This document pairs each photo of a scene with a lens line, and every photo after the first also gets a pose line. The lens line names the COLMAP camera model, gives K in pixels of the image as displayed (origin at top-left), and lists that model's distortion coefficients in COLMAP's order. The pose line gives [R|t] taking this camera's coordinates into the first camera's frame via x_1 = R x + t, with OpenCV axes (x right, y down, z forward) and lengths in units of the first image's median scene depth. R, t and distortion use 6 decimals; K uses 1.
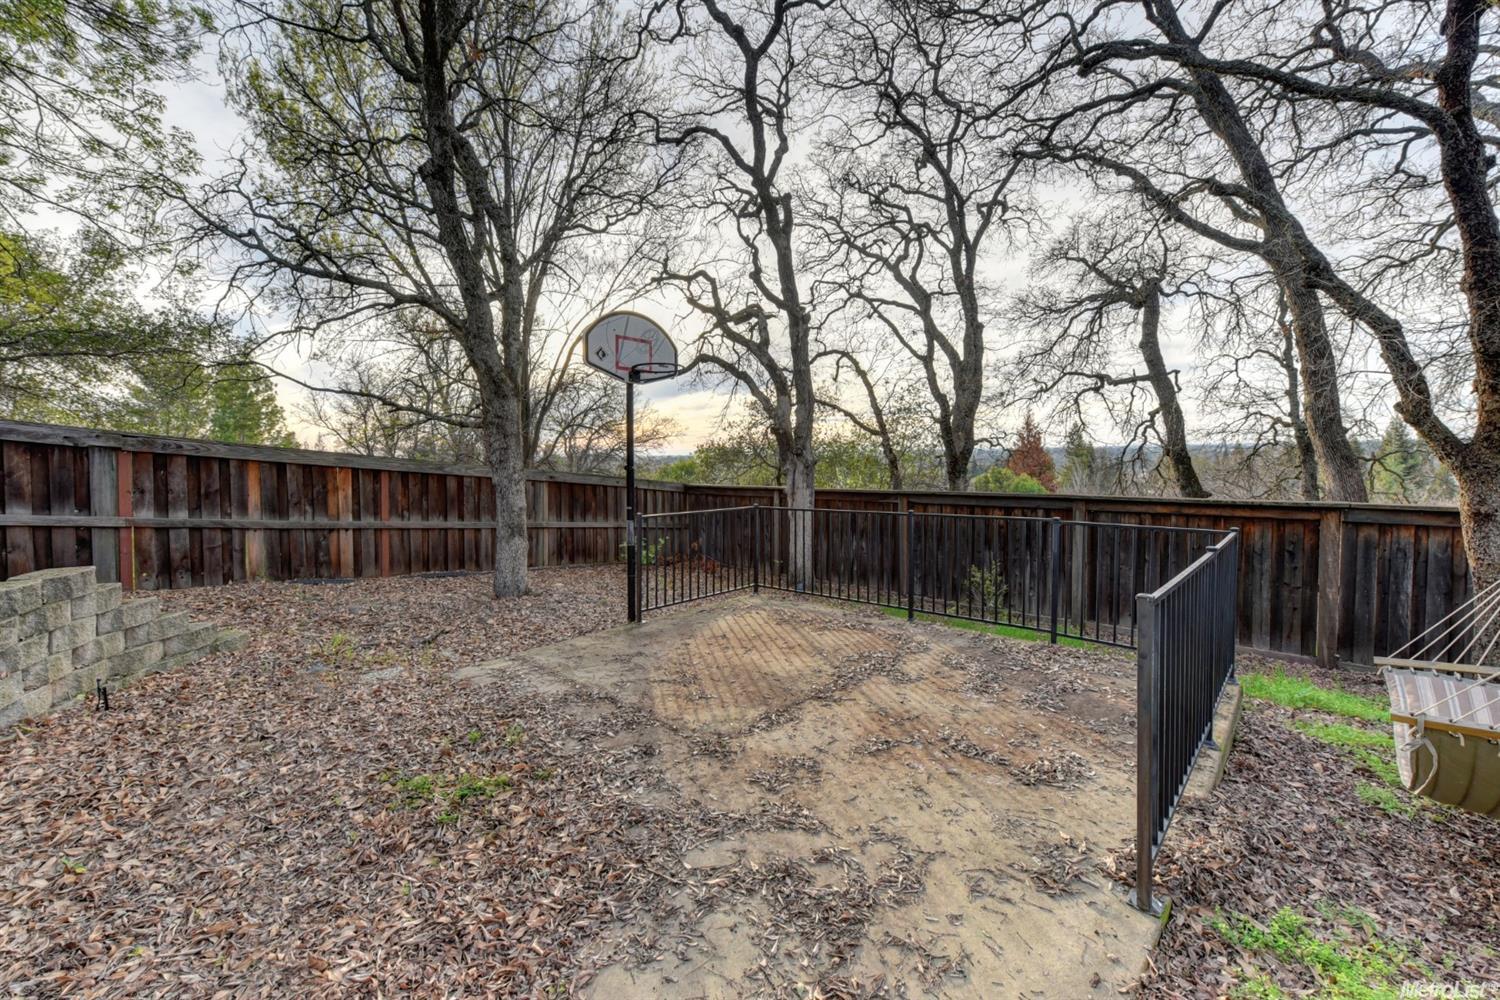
lens RADIAL K [[595.5, 0, 750.0], [0, 595.5, 500.0], [0, 0, 1]] dist [-0.000542, -0.000052]
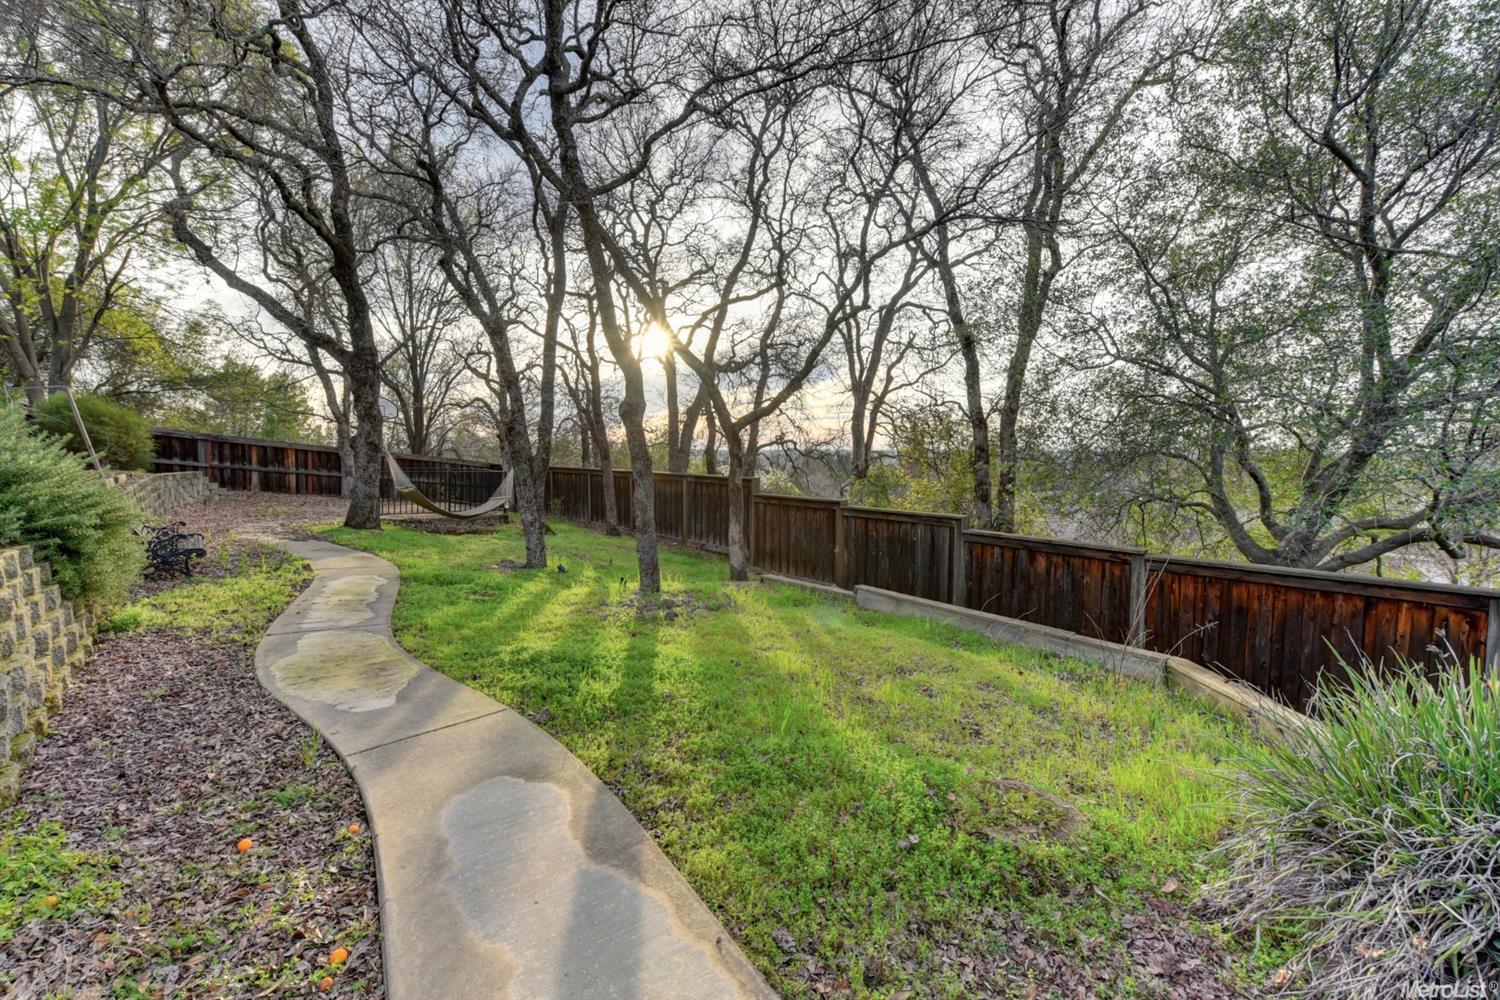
lens RADIAL K [[593.1, 0, 773.1], [0, 593.1, 499.8], [0, 0, 1]] dist [0.000421, 0.000077]
pose [[0.999114, 0.021551, -0.036136, 0.874109], [-0.021270, 0.999741, 0.008140, 0.058848], [0.036302, -0.007364, 0.999314, -0.866716]]
